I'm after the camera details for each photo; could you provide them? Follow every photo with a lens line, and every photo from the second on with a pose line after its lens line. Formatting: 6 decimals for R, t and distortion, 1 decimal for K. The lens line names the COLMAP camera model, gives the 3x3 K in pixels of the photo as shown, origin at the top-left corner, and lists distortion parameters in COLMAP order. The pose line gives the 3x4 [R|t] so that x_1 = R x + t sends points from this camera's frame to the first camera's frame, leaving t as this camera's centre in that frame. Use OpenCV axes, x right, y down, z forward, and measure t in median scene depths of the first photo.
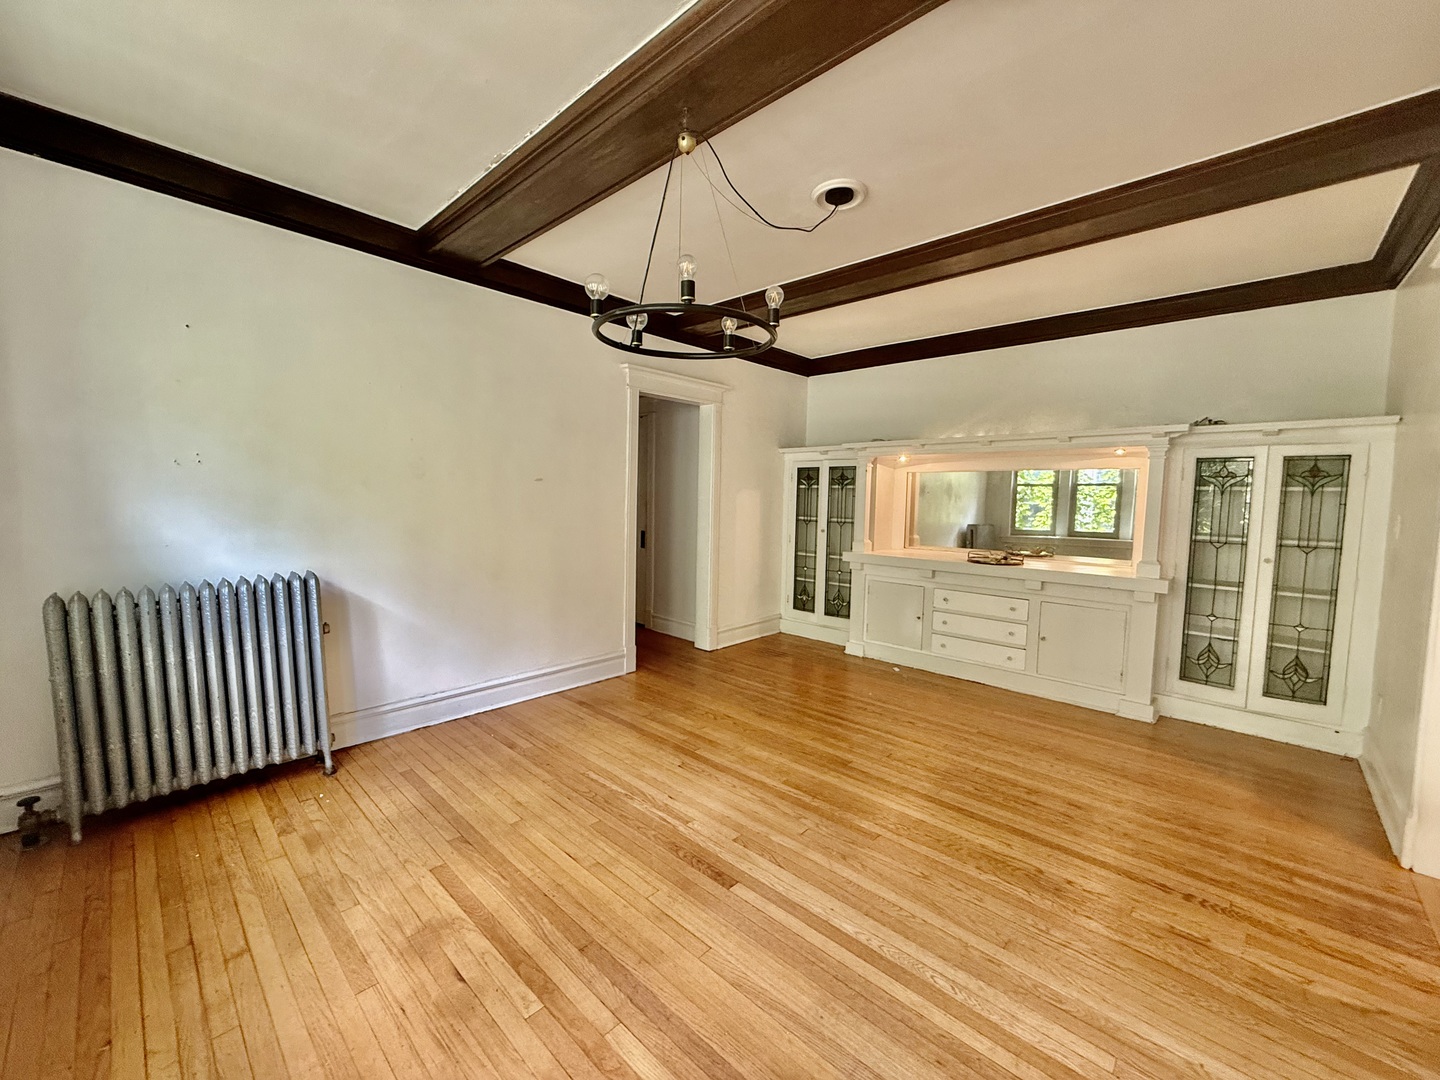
lens RADIAL K [[573.6, 0, 721.3], [0, 573.6, 546.6], [0, 0, 1]] dist [0.001796, -0.000650]
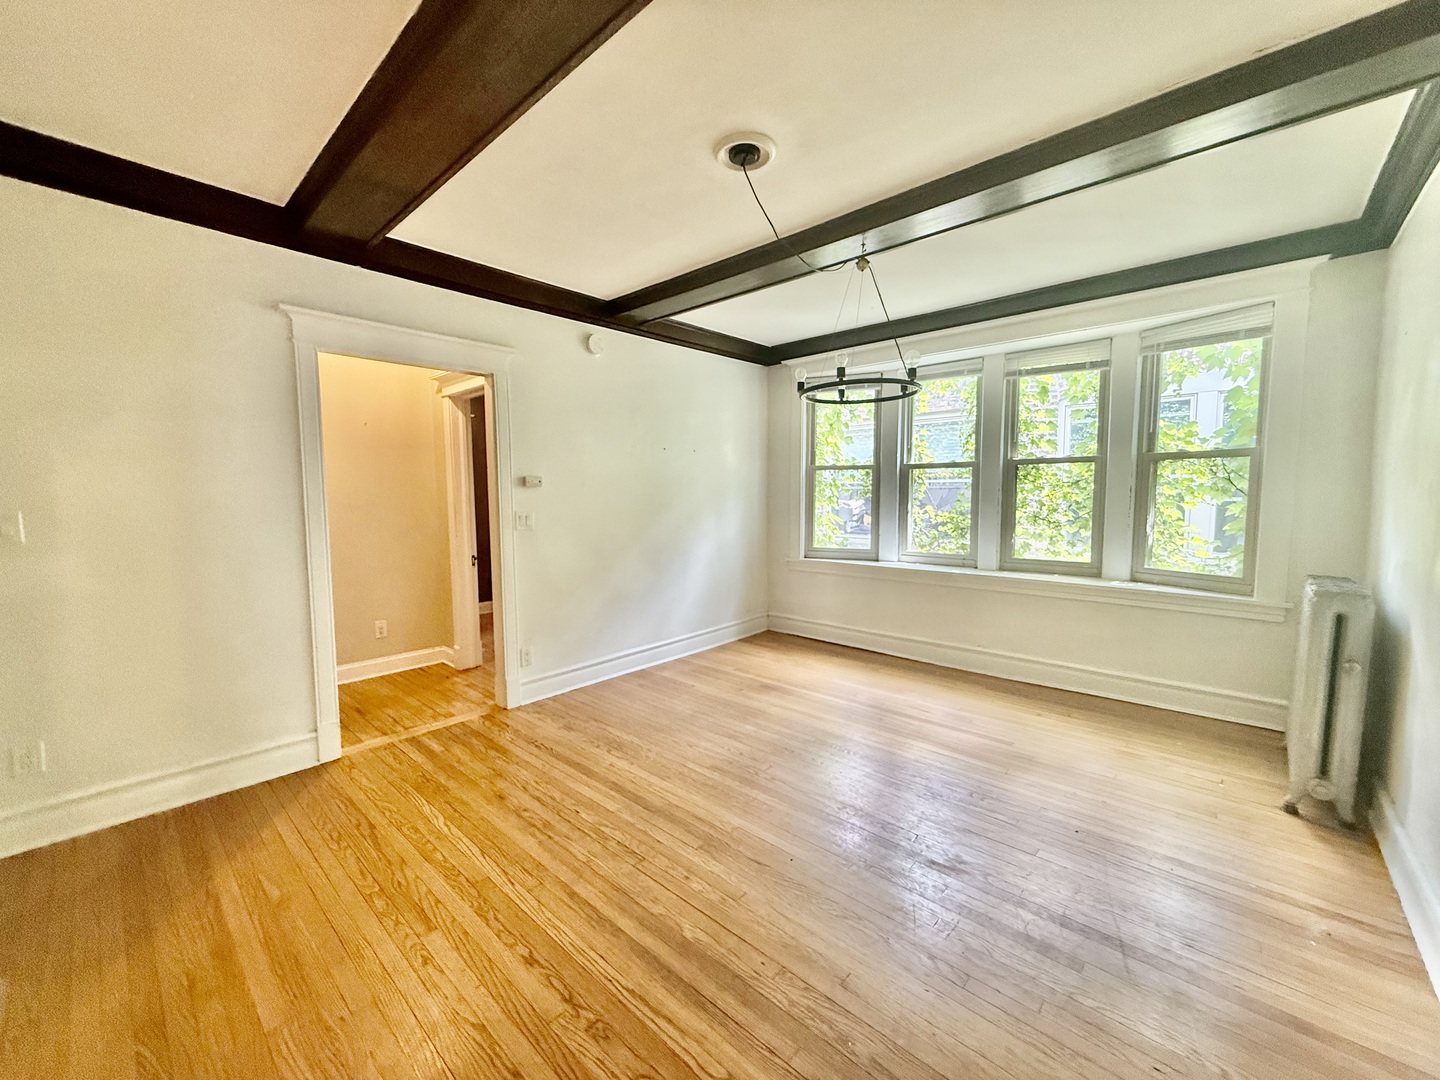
lens RADIAL K [[573.6, 0, 718.1], [0, 573.6, 540.3], [0, 0, 1]] dist [0.001796, -0.000650]
pose [[-0.999870, -0.009580, -0.012982, 0.276564], [-0.011669, 0.985064, 0.171791, -0.201021], [0.011143, 0.171920, -0.985048, 2.165613]]
